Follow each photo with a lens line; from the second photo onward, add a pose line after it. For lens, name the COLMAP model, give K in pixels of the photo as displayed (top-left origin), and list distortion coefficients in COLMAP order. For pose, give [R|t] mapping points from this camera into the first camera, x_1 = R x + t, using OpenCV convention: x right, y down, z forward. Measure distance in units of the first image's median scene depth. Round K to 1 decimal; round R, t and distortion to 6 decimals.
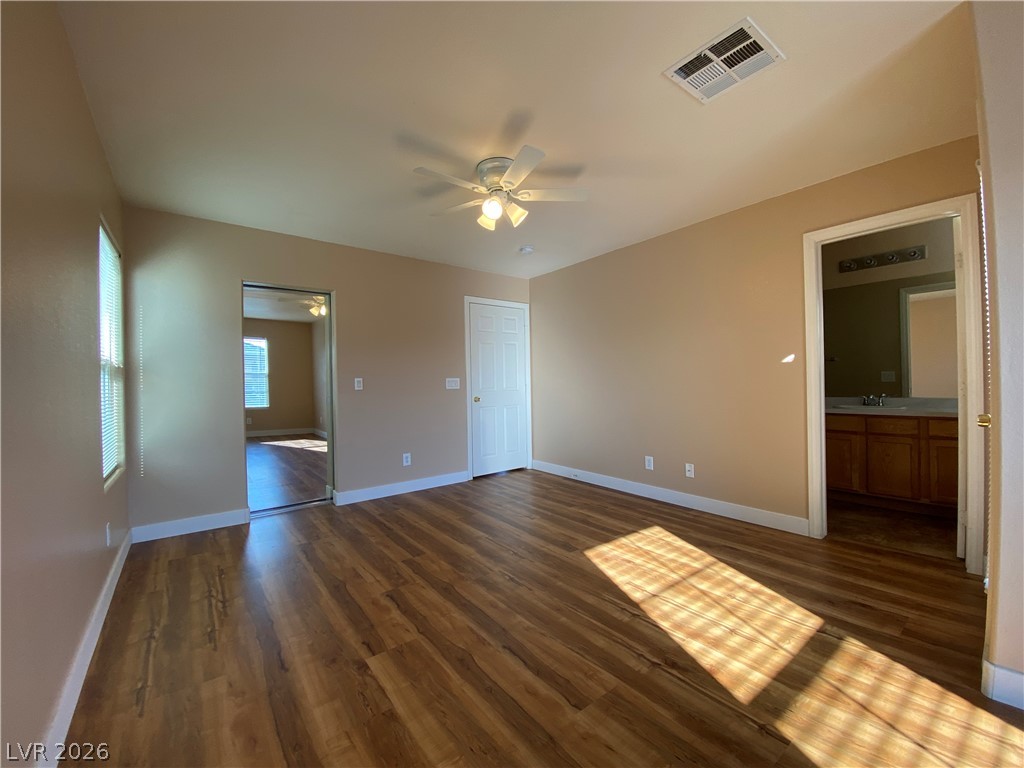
lens RADIAL K [[418.2, 0, 512.0], [0, 418.2, 381.4], [0, 0, 1]] dist [0.002822, -0.002579]
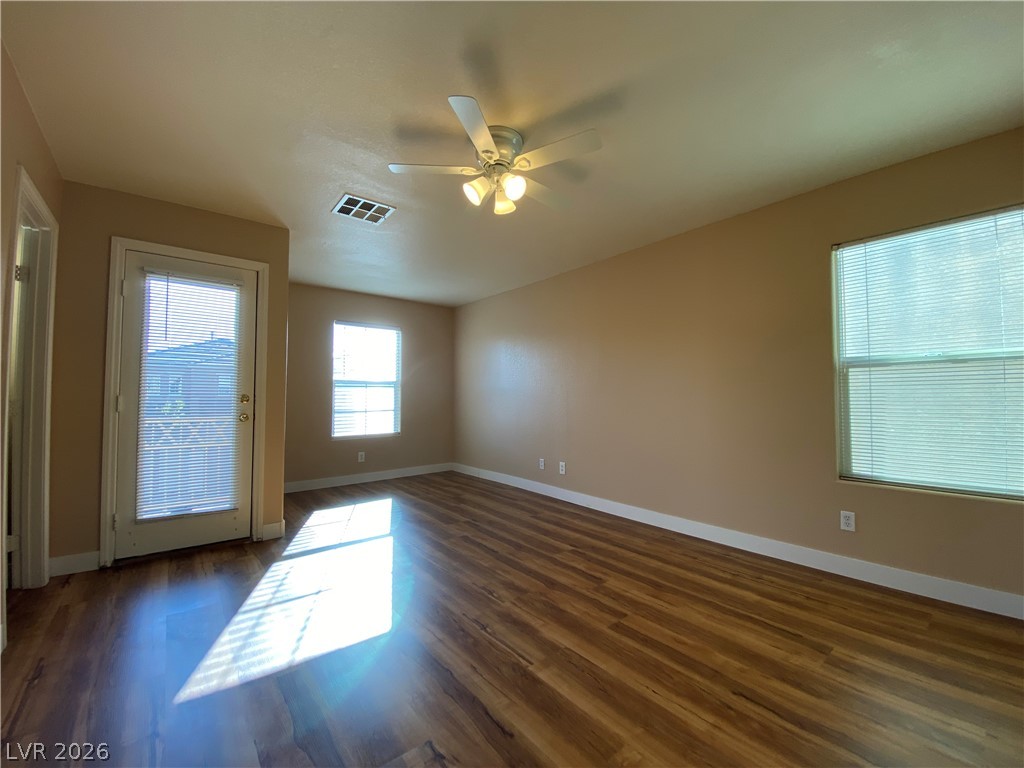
lens RADIAL K [[418.2, 0, 511.9], [0, 418.2, 382.9], [0, 0, 1]] dist [0.002822, -0.002579]
pose [[-0.999513, 0.015287, -0.027220, -0.032251], [0.016148, 0.999367, -0.031702, 0.011863], [0.026718, -0.032126, -0.999127, 2.051571]]
